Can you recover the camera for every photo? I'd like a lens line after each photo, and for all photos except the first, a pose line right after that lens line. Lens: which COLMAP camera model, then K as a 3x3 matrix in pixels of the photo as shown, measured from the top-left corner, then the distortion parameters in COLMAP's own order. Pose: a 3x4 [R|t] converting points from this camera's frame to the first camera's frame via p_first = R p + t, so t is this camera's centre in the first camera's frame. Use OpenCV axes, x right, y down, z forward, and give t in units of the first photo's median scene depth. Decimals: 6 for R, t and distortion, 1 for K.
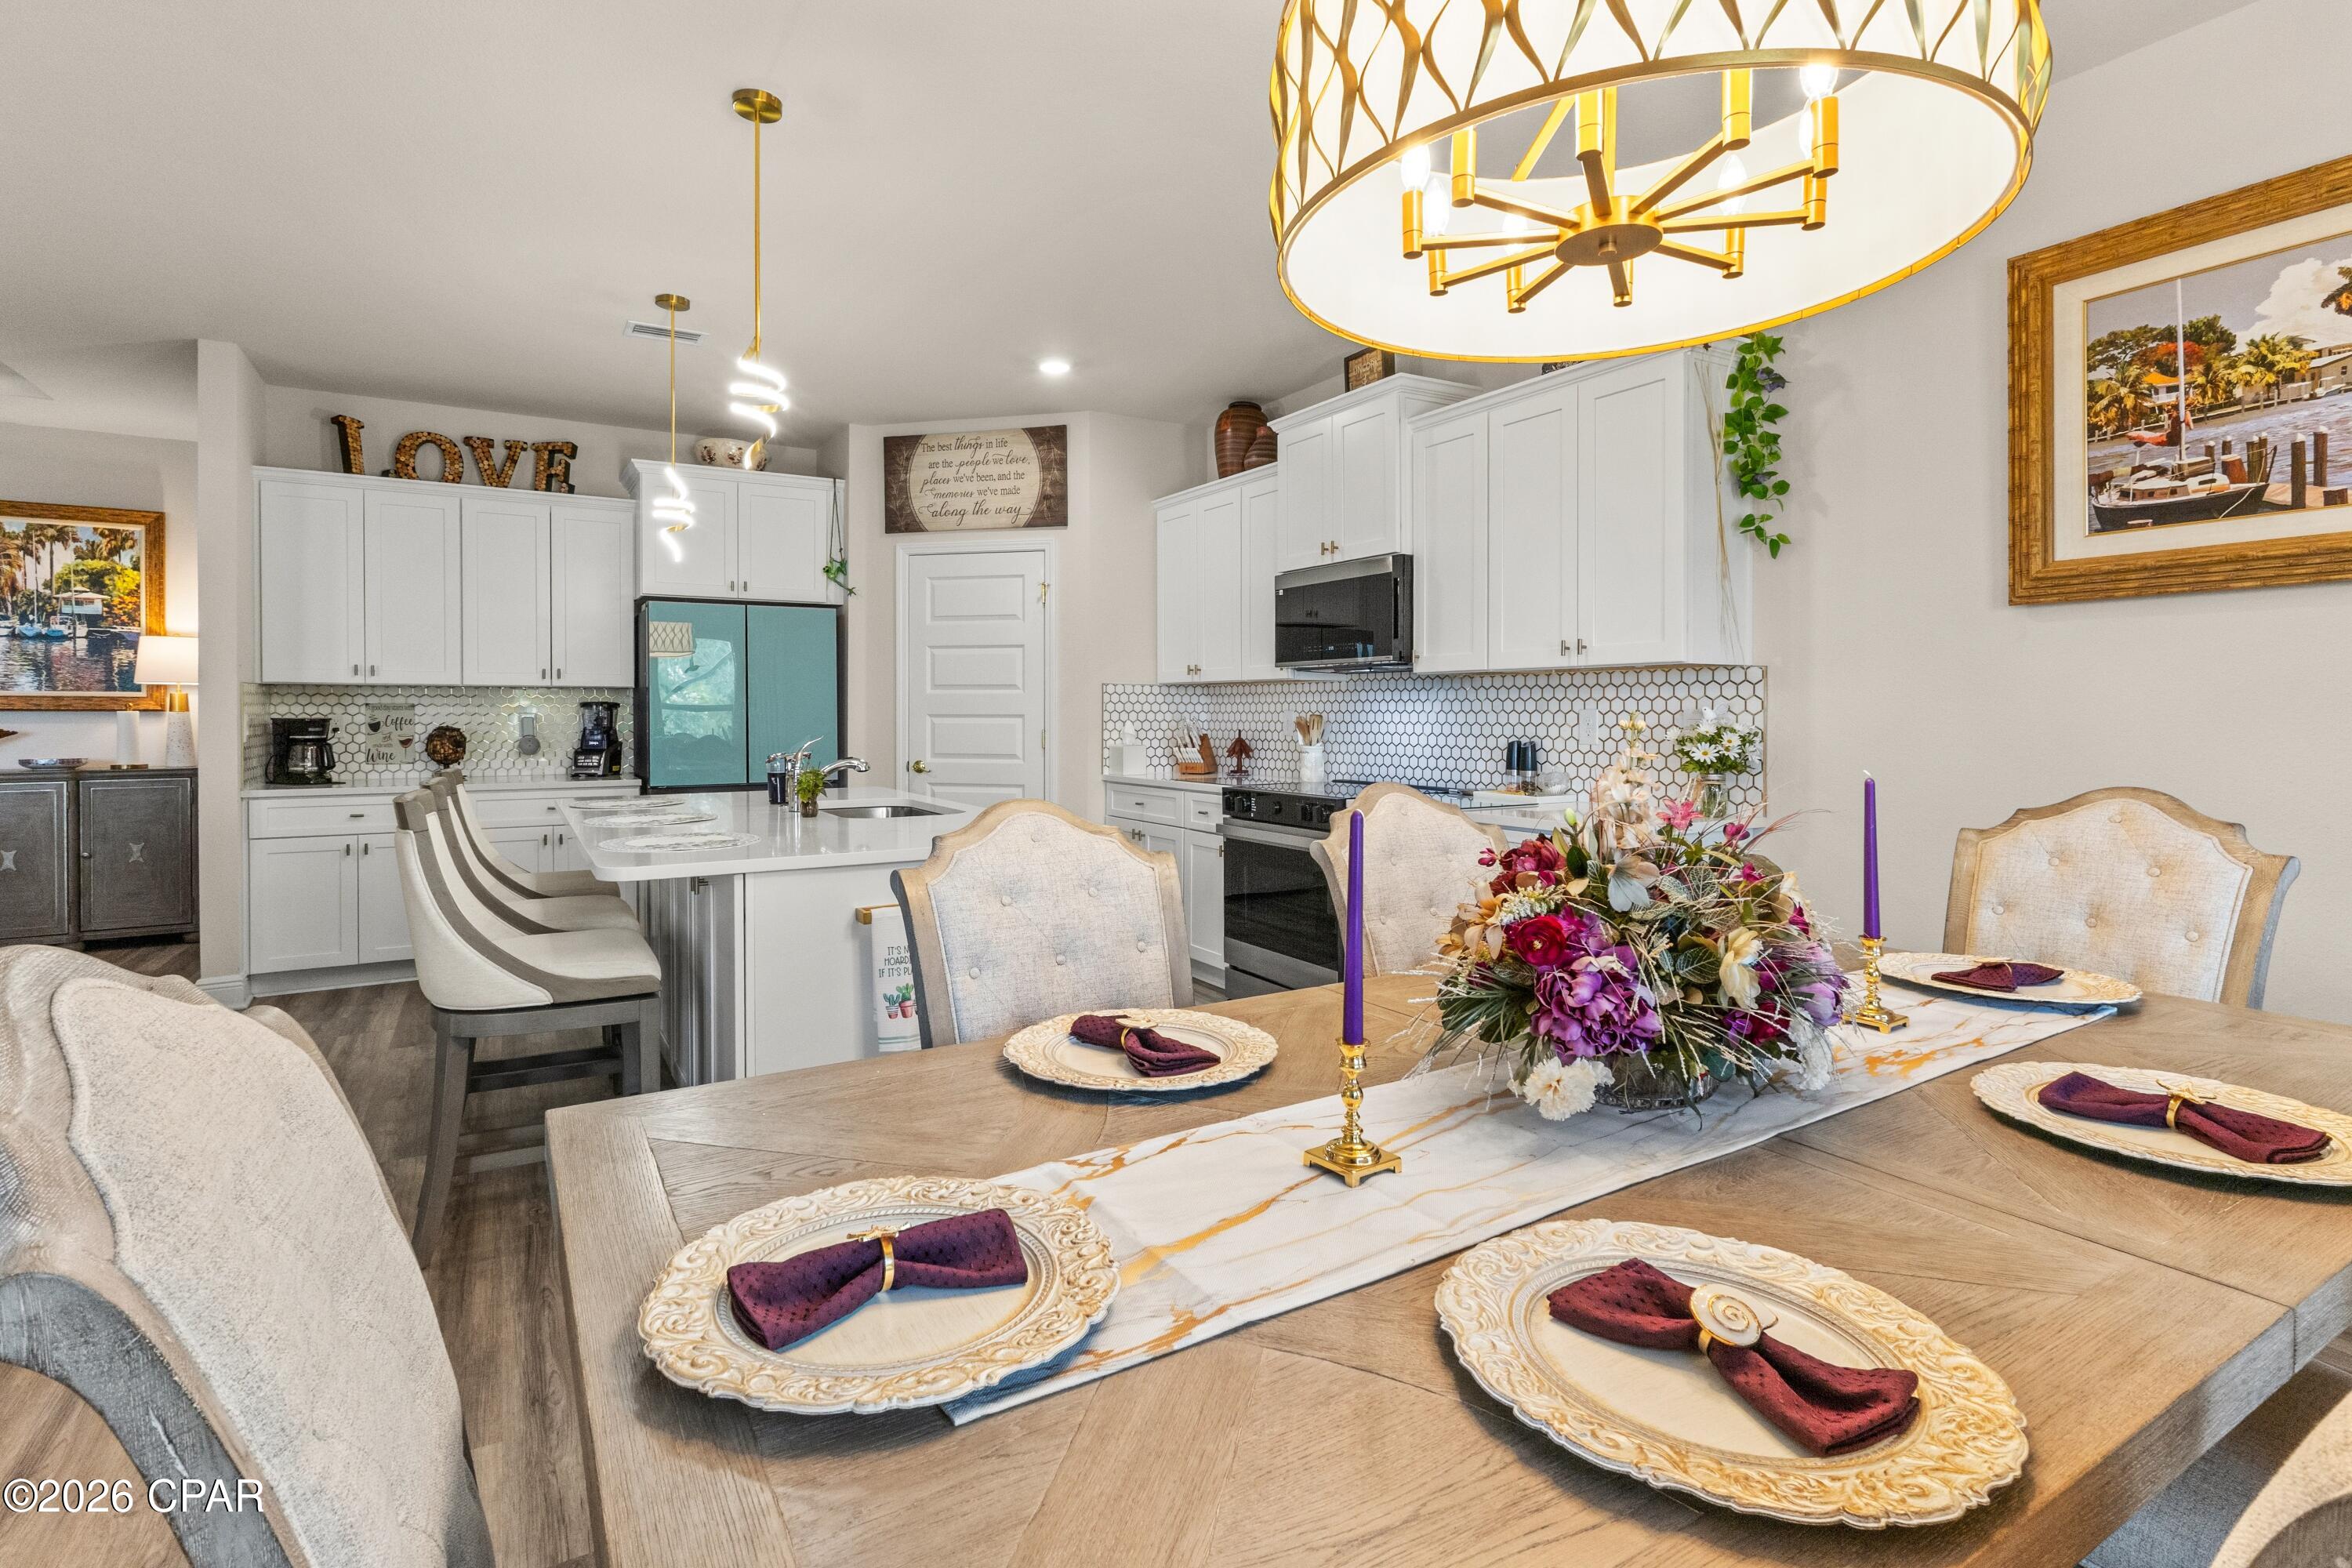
lens RADIAL K [[1112.0, 0, 1164.8], [0, 1112.0, 703.7], [0, 0, 1]] dist [0.001439, 0.000535]
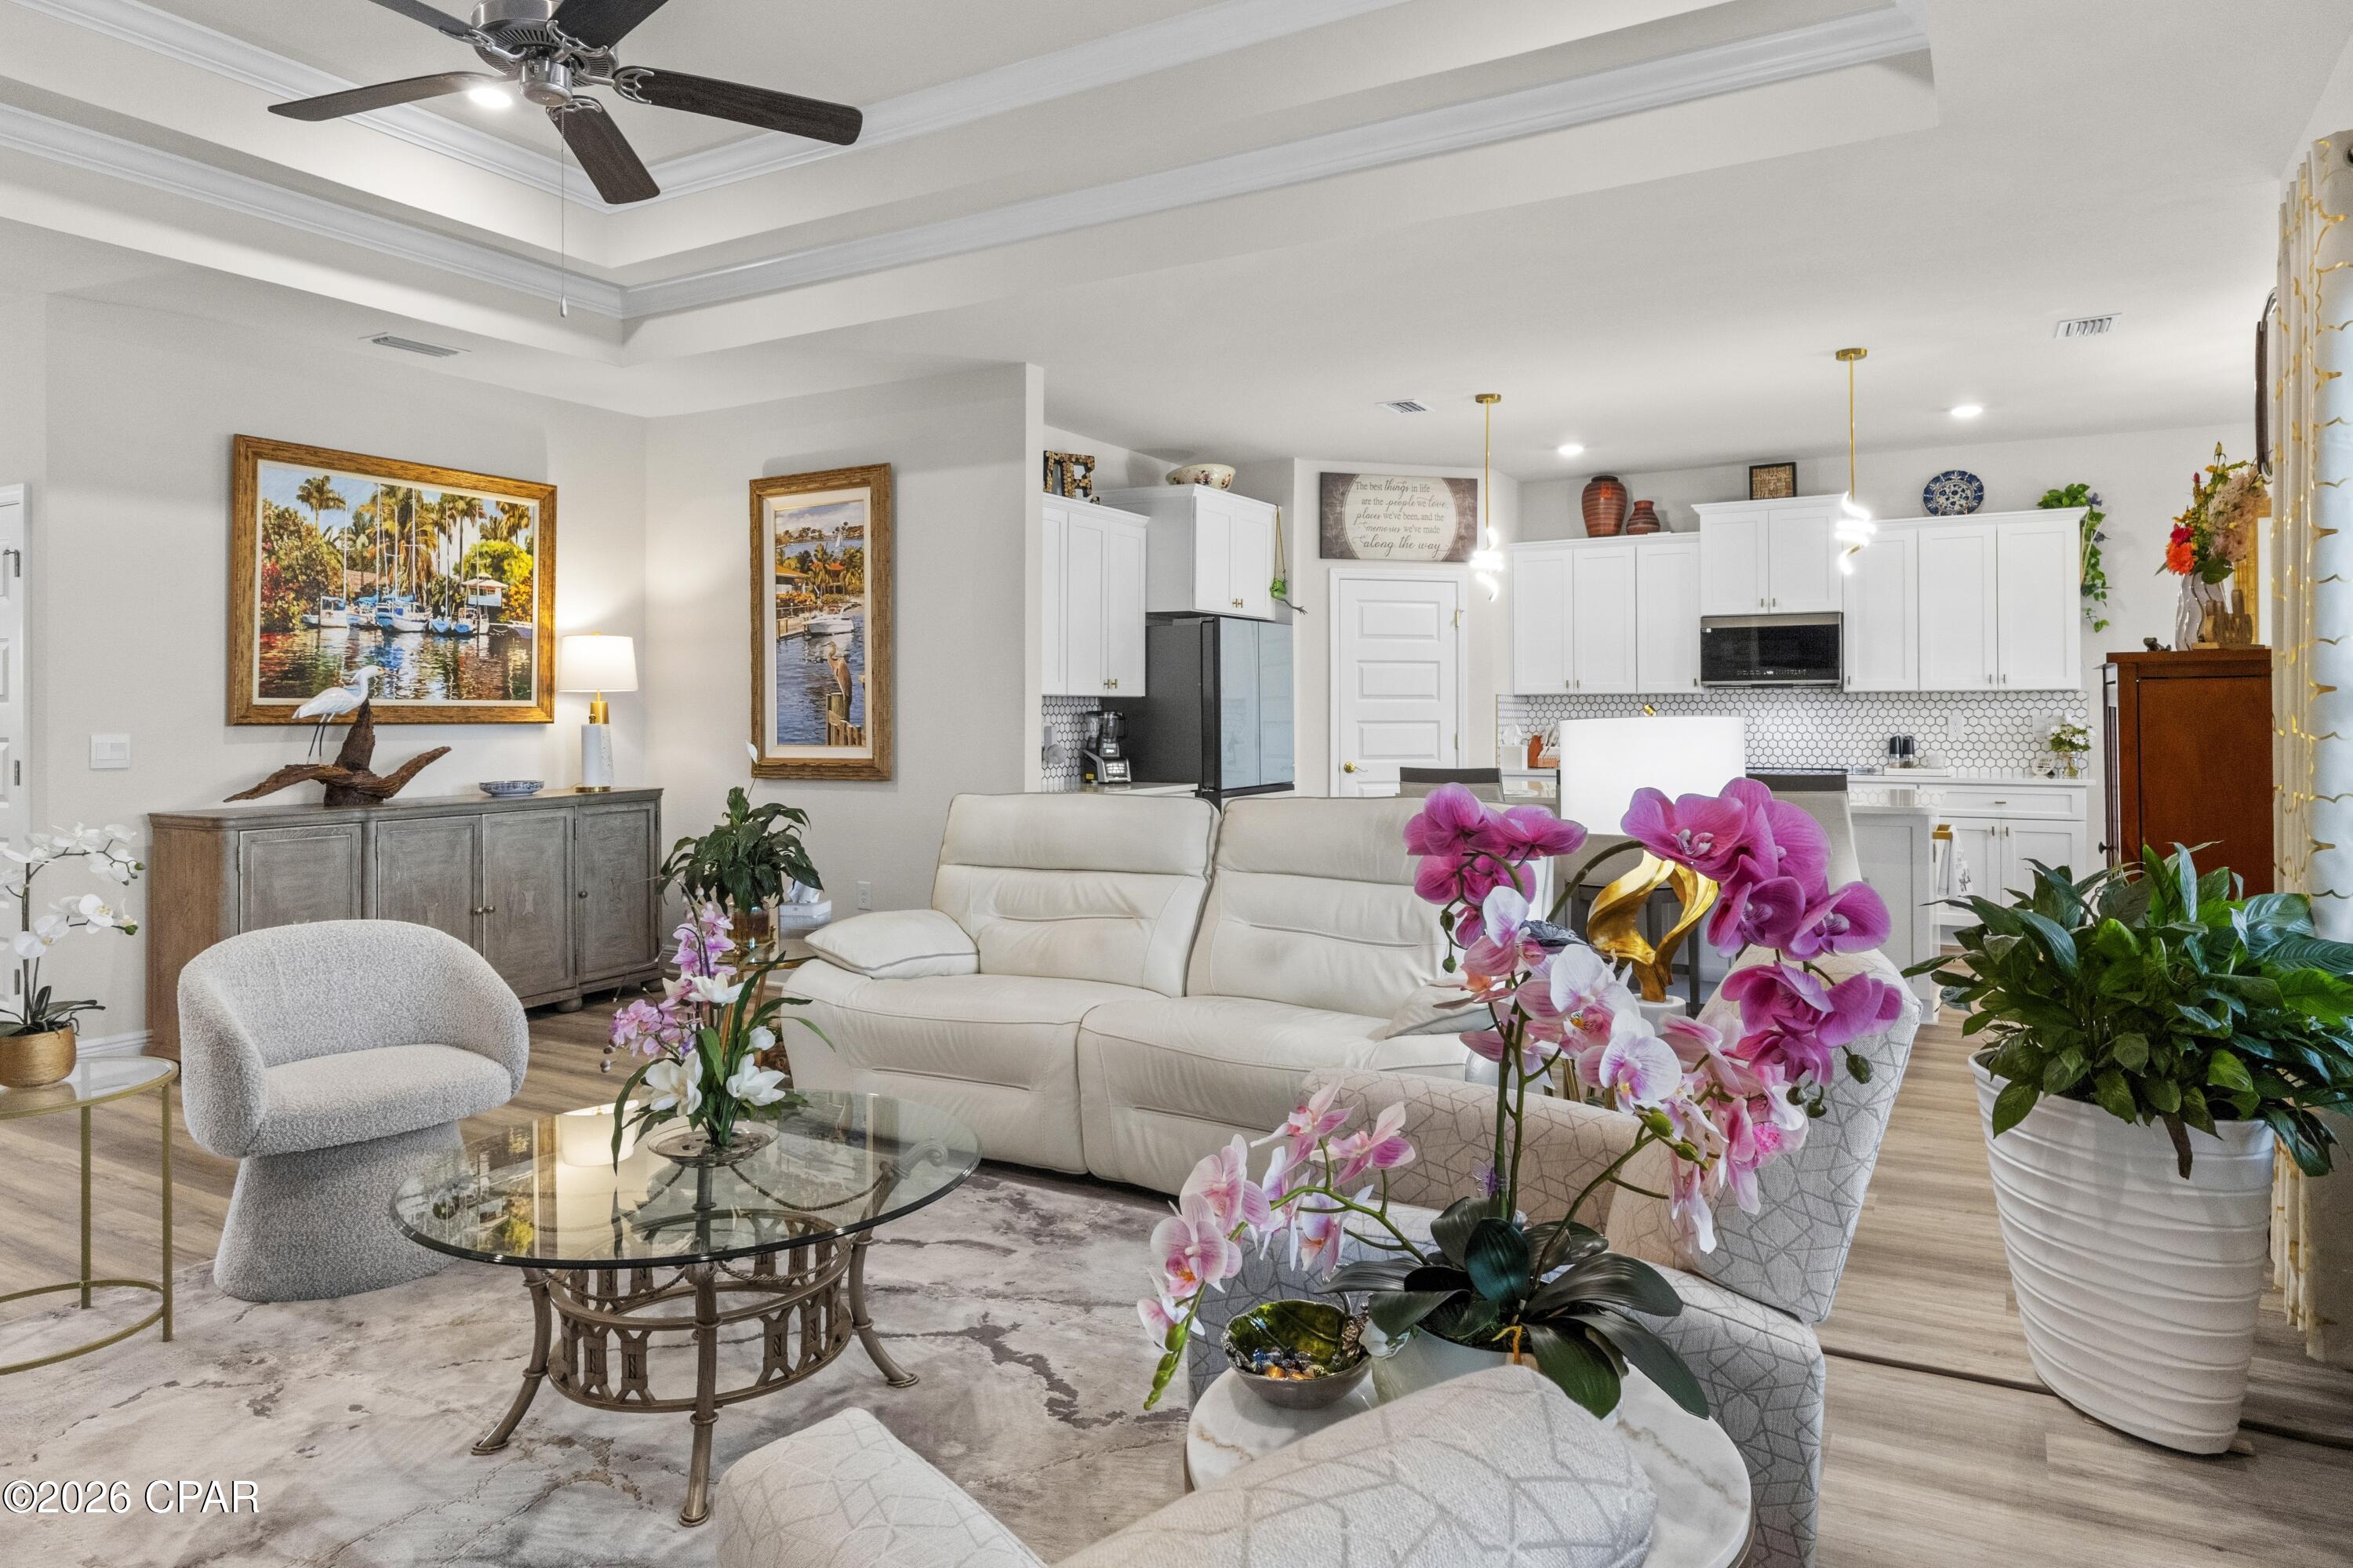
lens RADIAL K [[1392.7, 0, 1173.0], [0, 1392.7, 687.9], [0, 0, 1]] dist [-0.000695, 0.000363]
pose [[0.873824, 0.004270, 0.486223, -1.054875], [0.000244, 0.999957, -0.009220, -0.010729], [-0.486242, 0.008175, 0.873786, -0.144708]]
